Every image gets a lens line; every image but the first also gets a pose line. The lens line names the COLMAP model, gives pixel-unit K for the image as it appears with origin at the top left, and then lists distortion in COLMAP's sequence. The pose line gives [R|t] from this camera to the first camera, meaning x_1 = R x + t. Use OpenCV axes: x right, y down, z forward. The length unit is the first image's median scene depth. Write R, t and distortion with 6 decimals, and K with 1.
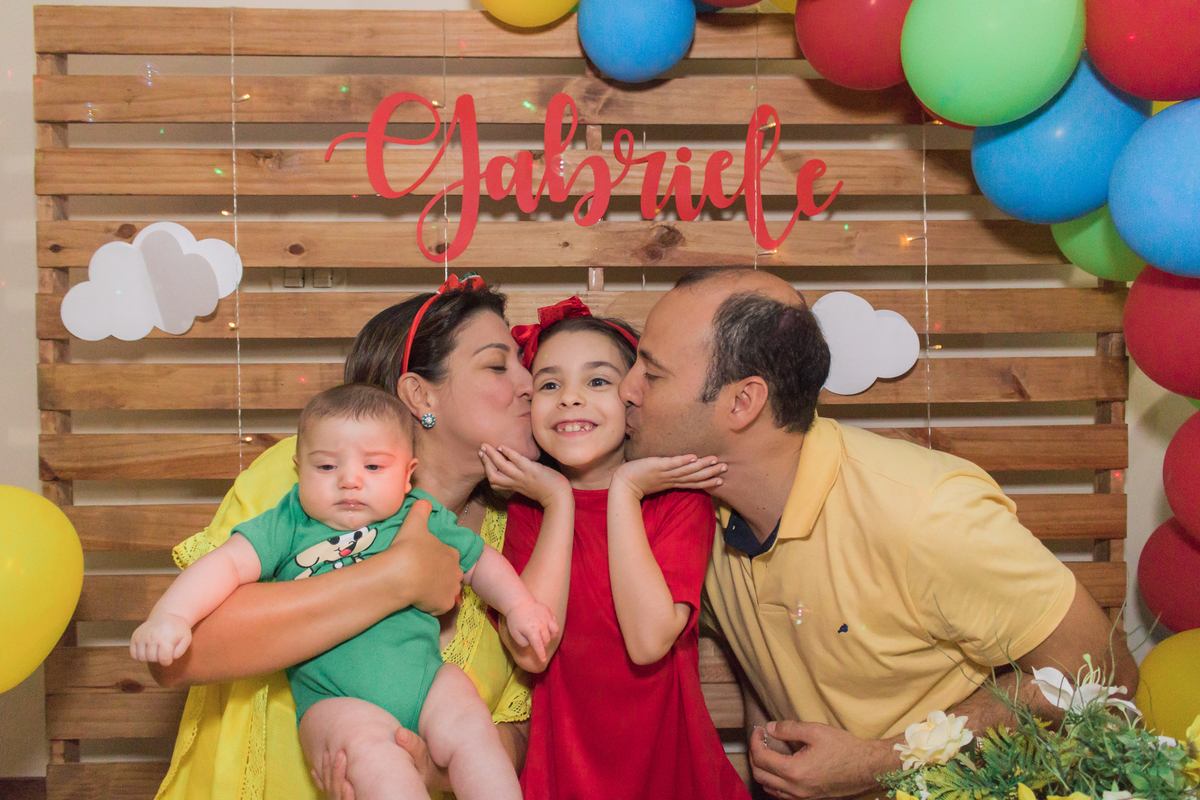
lens RADIAL K [[994.7, 0, 608.1], [0, 994.7, 399.1], [0, 0, 1]] dist [-0.008558, 0.015865]
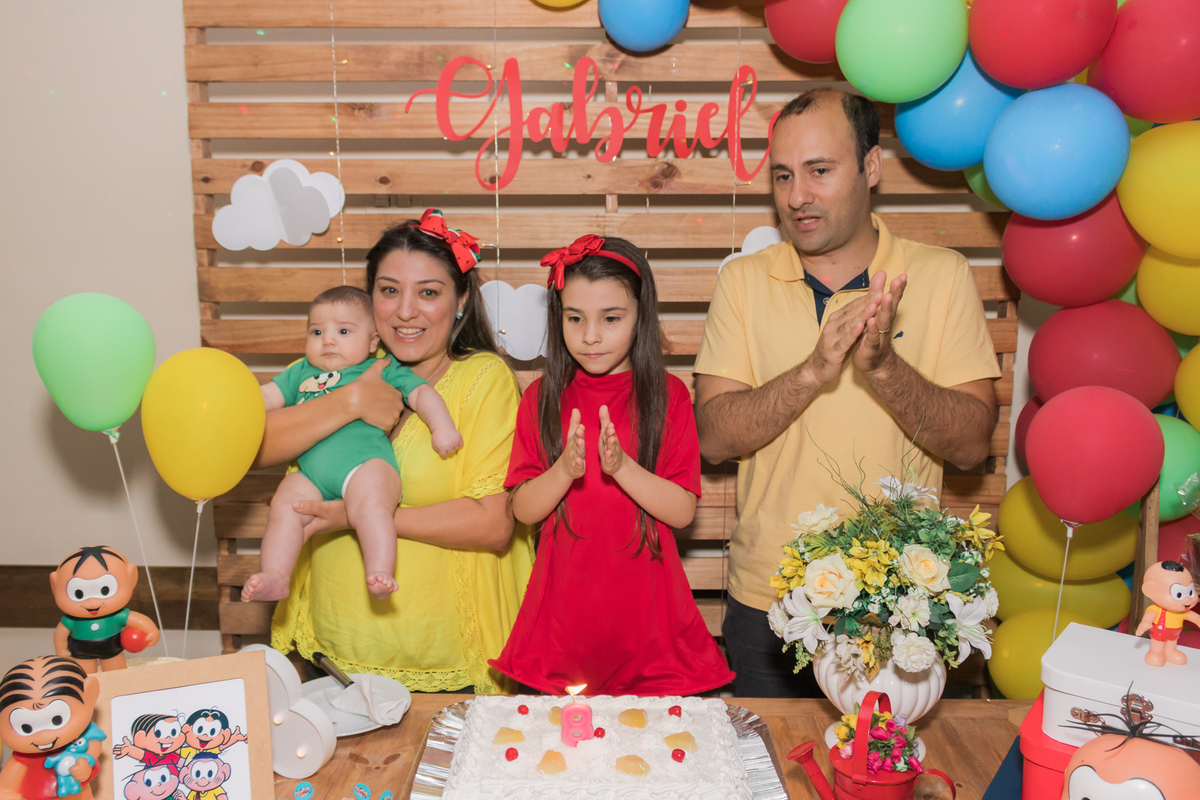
lens RADIAL K [[994.7, 0, 602.4], [0, 994.7, 392.9], [0, 0, 1]] dist [-0.008558, 0.015865]
pose [[0.999370, 0.011087, -0.033726, 0.022903], [-0.007197, 0.993529, 0.113349, -0.022272], [0.034764, -0.113035, 0.992983, -0.331279]]
